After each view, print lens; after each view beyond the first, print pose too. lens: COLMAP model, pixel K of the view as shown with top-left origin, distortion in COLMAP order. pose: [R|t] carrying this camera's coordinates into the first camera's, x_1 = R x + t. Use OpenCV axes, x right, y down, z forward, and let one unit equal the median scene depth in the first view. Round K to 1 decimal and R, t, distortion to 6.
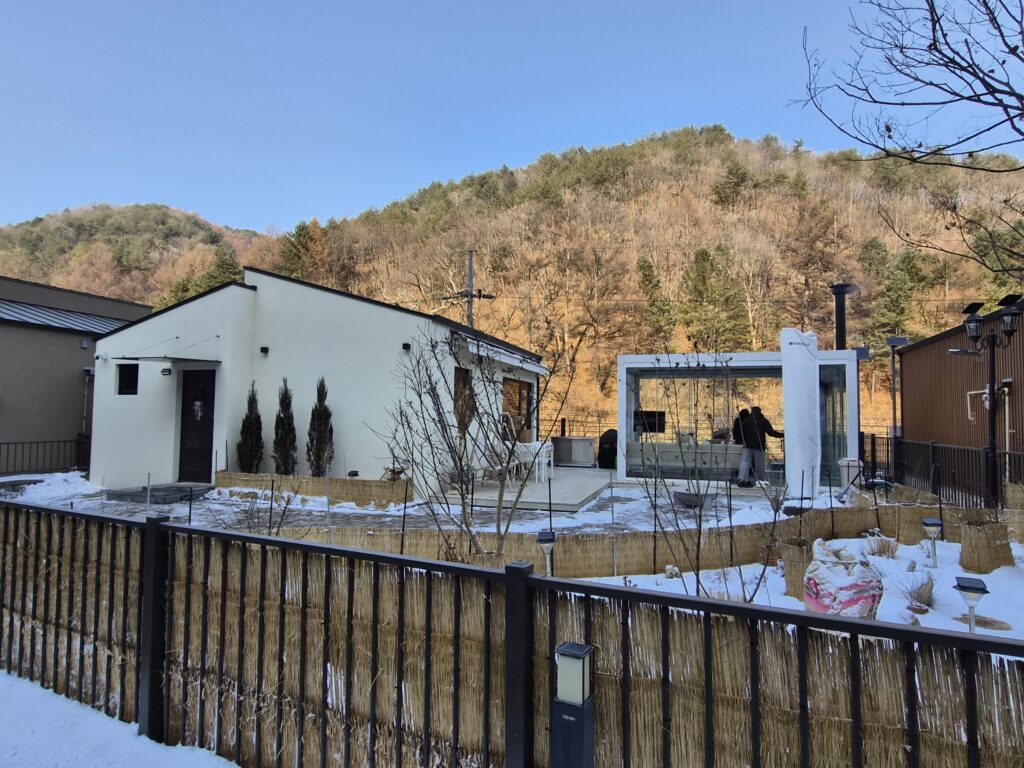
lens RADIAL K [[579.1, 0, 502.4], [0, 579.1, 379.6], [0, 0, 1]] dist [-0.002237, -0.002662]
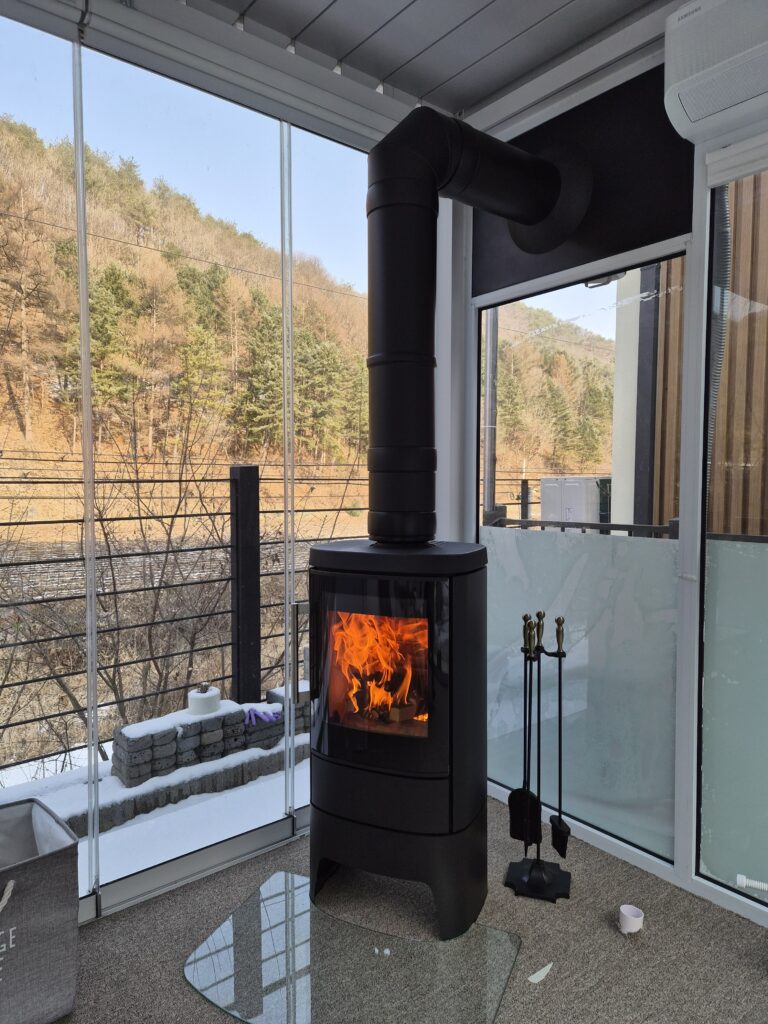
lens RADIAL K [[683.0, 0, 382.9], [0, 683.0, 515.2], [0, 0, 1]] dist [0.059443, -0.036383]
pose [[0.523101, -0.061776, 0.850029, 0.054214], [-0.049321, 0.993504, 0.102554, 0.005244], [-0.850842, -0.095571, 0.516656, 0.142161]]
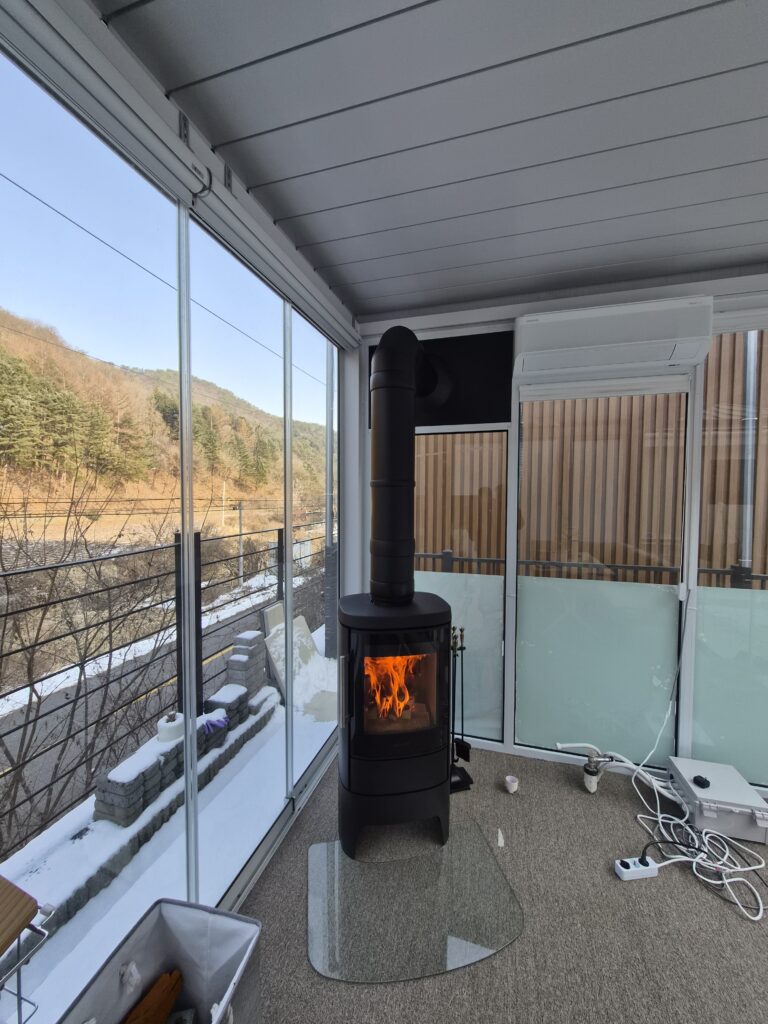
lens RADIAL K [[400.6, 0, 383.8], [0, 400.6, 508.6], [0, 0, 1]] dist [-0.001394, -0.000184]
pose [[-0.046791, -0.055802, 0.997345, 0.053486], [-0.075322, 0.995793, 0.052181, 0.002463], [-0.996061, -0.072680, -0.050797, 0.156726]]
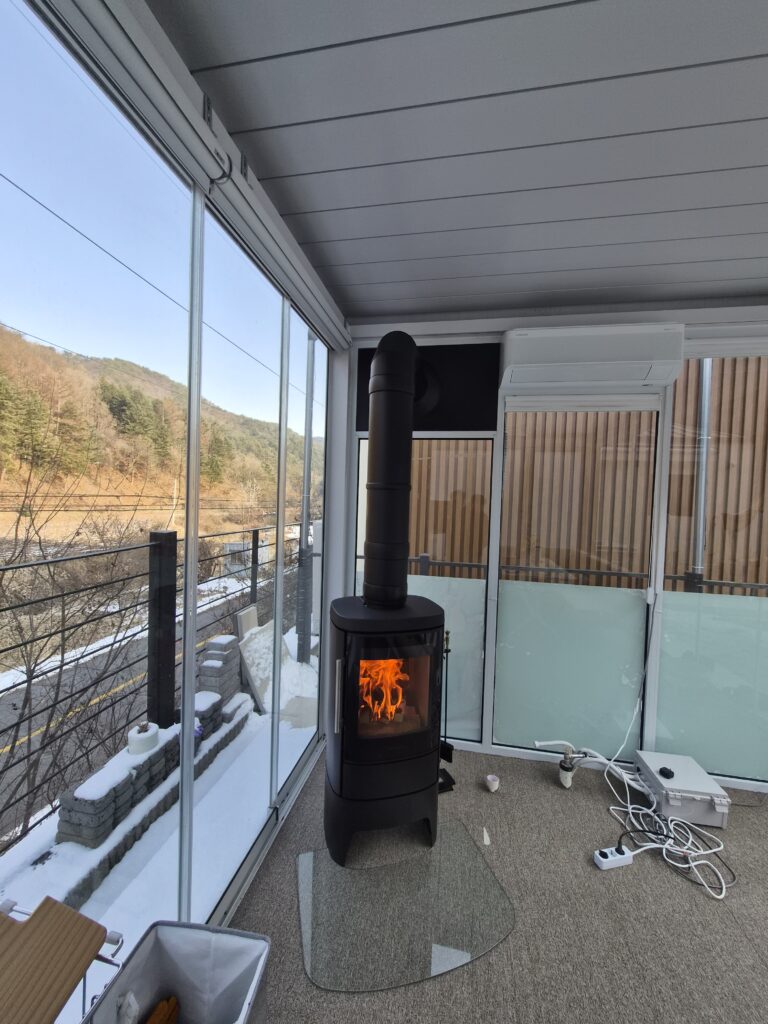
lens RADIAL K [[400.6, 0, 383.8], [0, 400.6, 508.8], [0, 0, 1]] dist [-0.001394, -0.000184]
pose [[-0.147850, -0.049663, 0.987762, 0.053666], [-0.104890, 0.993893, 0.034271, 0.002695], [-0.983432, -0.098540, -0.152157, 0.158808]]
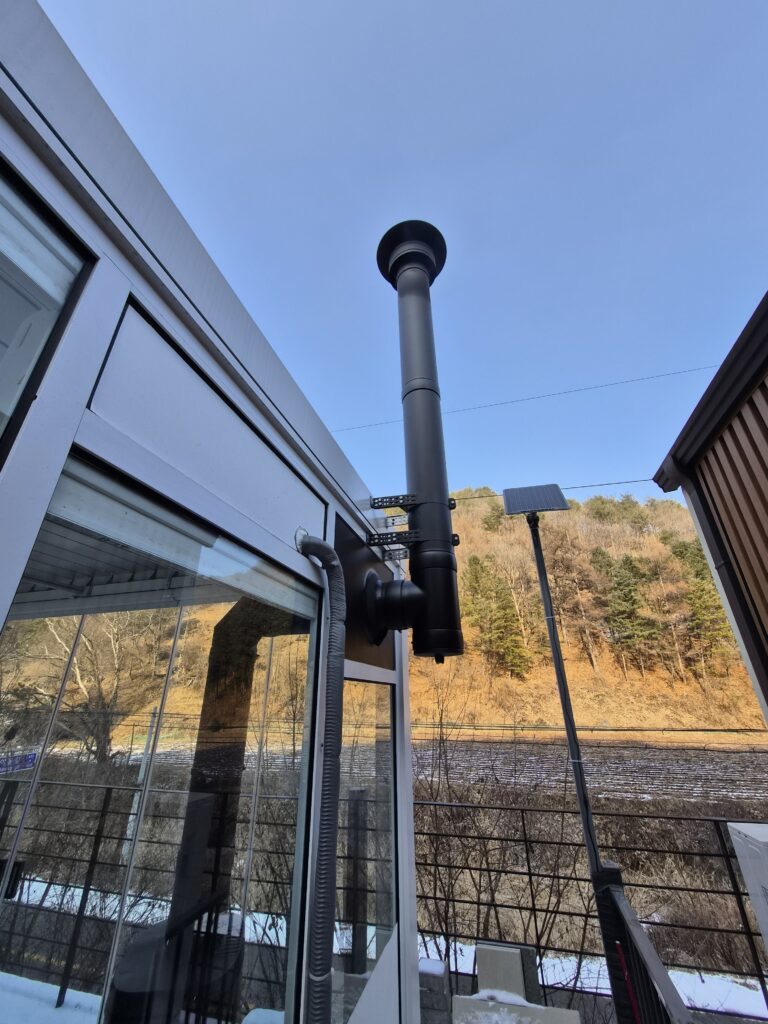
lens RADIAL K [[400.6, 0, 379.7], [0, 400.6, 514.5], [0, 0, 1]] dist [-0.001394, -0.000184]
pose [[0.998031, 0.000462, 0.062714, 0.077620], [0.021461, 0.937087, -0.348436, -0.002396], [-0.058930, 0.349096, 0.935232, 0.136771]]
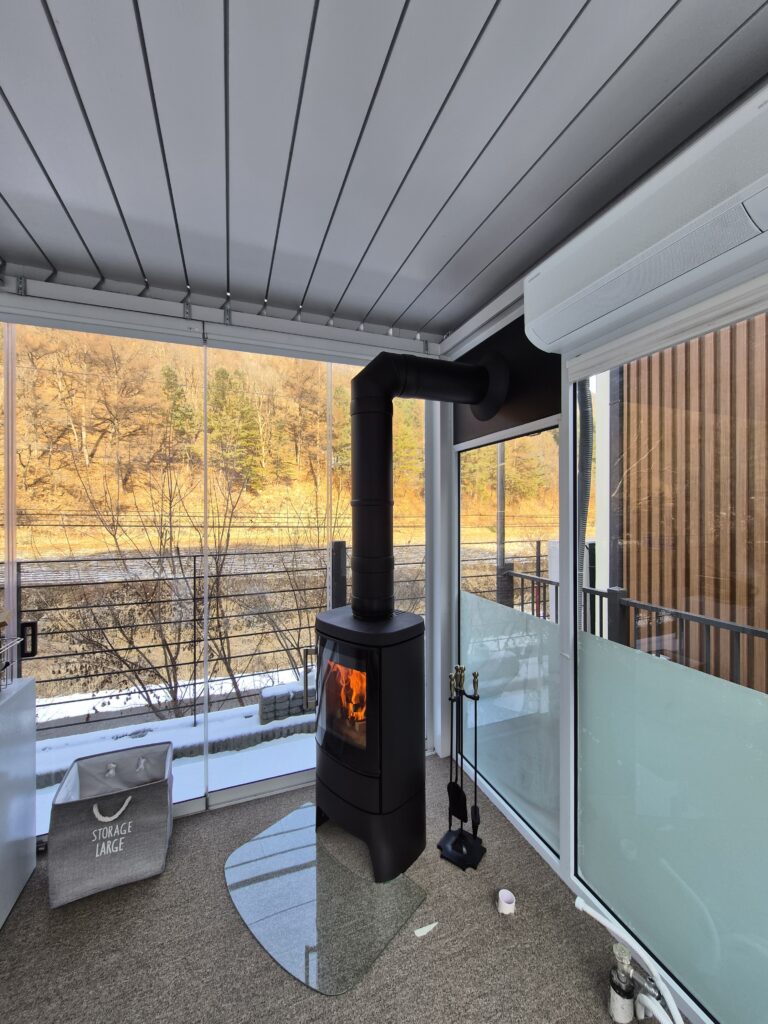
lens RADIAL K [[400.6, 0, 383.6], [0, 400.6, 509.2], [0, 0, 1]] dist [-0.001394, -0.000184]
pose [[0.764702, -0.020976, 0.644042, 0.061434], [-0.027379, 0.997510, 0.064997, 0.001021], [-0.643802, -0.067337, 0.762224, 0.136365]]
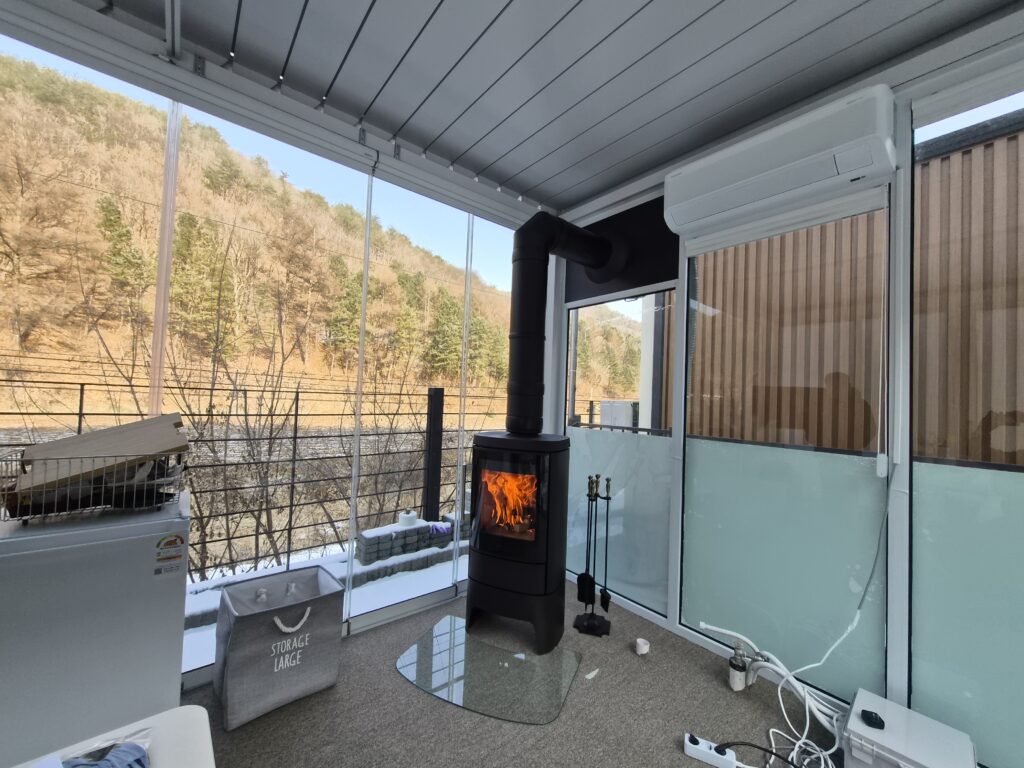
lens RADIAL K [[400.6, 0, 510.3], [0, 400.6, 384.0], [0, 0, 1]] dist [-0.001394, -0.000184]
pose [[0.519767, 0.030071, 0.853779, 0.052067], [-0.088673, 0.995881, 0.018906, 0.005009], [-0.849694, -0.085534, 0.520292, 0.141371]]
